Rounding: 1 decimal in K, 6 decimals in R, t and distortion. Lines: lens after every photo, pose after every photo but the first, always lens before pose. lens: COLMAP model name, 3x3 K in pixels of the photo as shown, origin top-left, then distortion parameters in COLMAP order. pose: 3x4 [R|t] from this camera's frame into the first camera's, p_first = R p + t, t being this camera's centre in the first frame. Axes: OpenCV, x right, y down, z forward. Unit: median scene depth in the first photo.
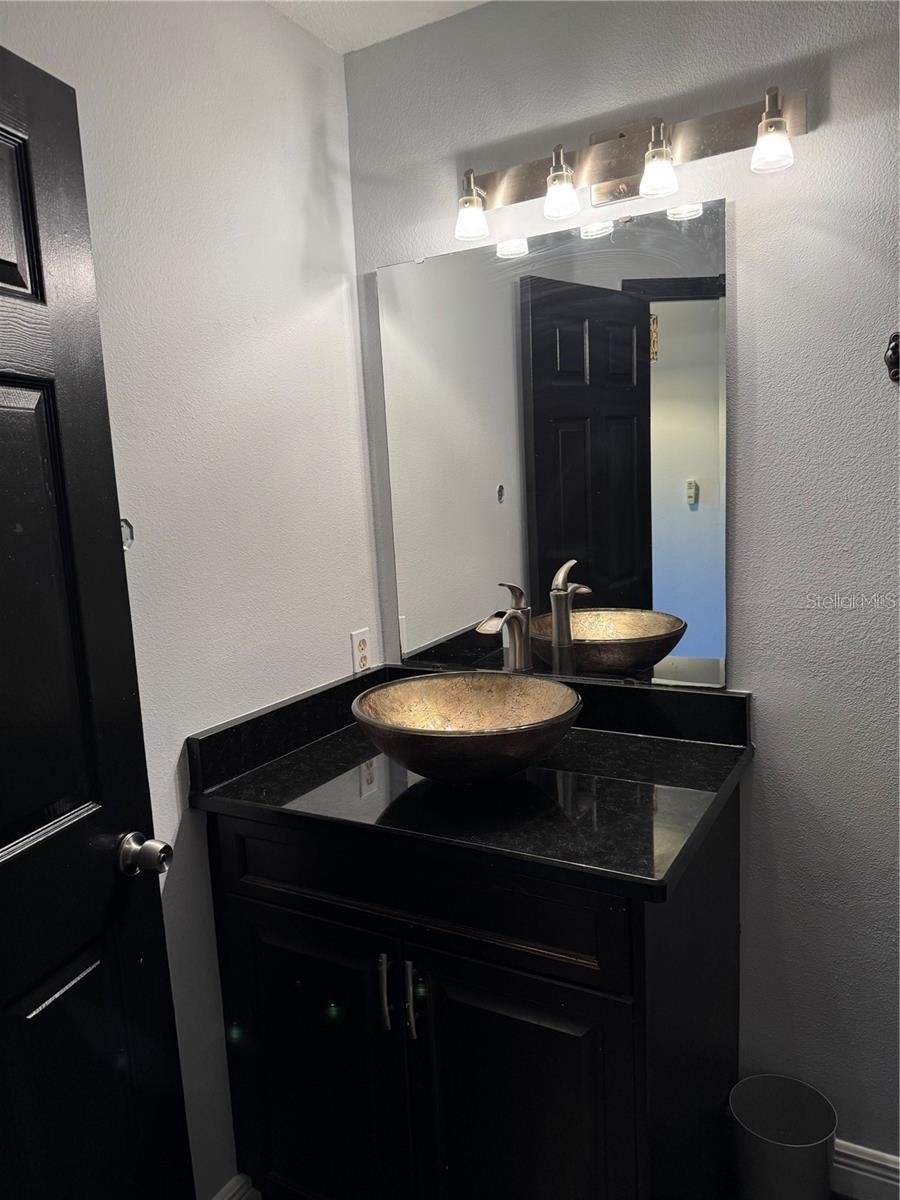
lens RADIAL K [[840.5, 0, 450.0], [0, 840.5, 600.0], [0, 0, 1]] dist [0.120697, -0.169641]
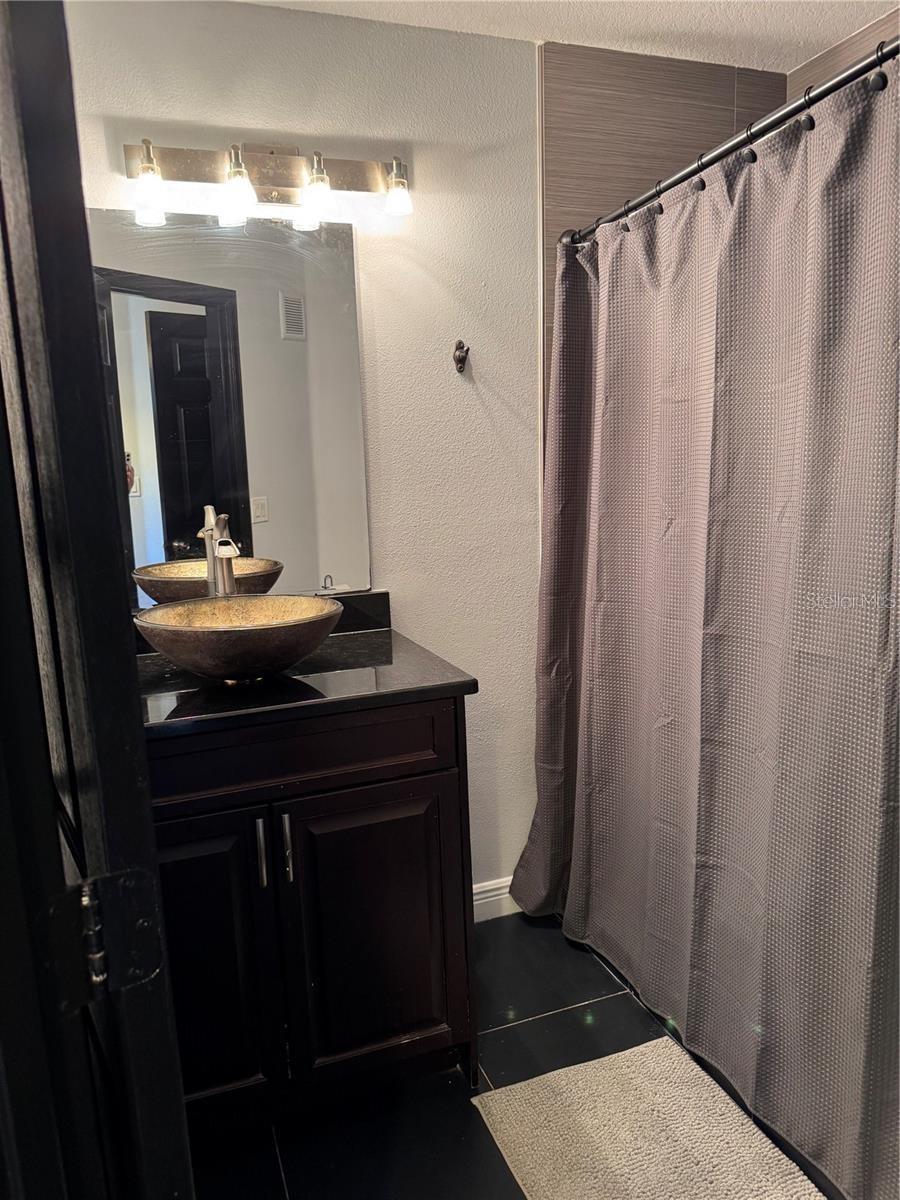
lens RADIAL K [[840.5, 0, 450.0], [0, 840.5, 600.0], [0, 0, 1]] dist [0.120697, -0.169641]
pose [[0.653341, -0.099447, 0.750504, -0.632498], [0.113746, 0.992976, 0.032555, 0.094992], [-0.748470, 0.064097, 0.660064, 0.022398]]
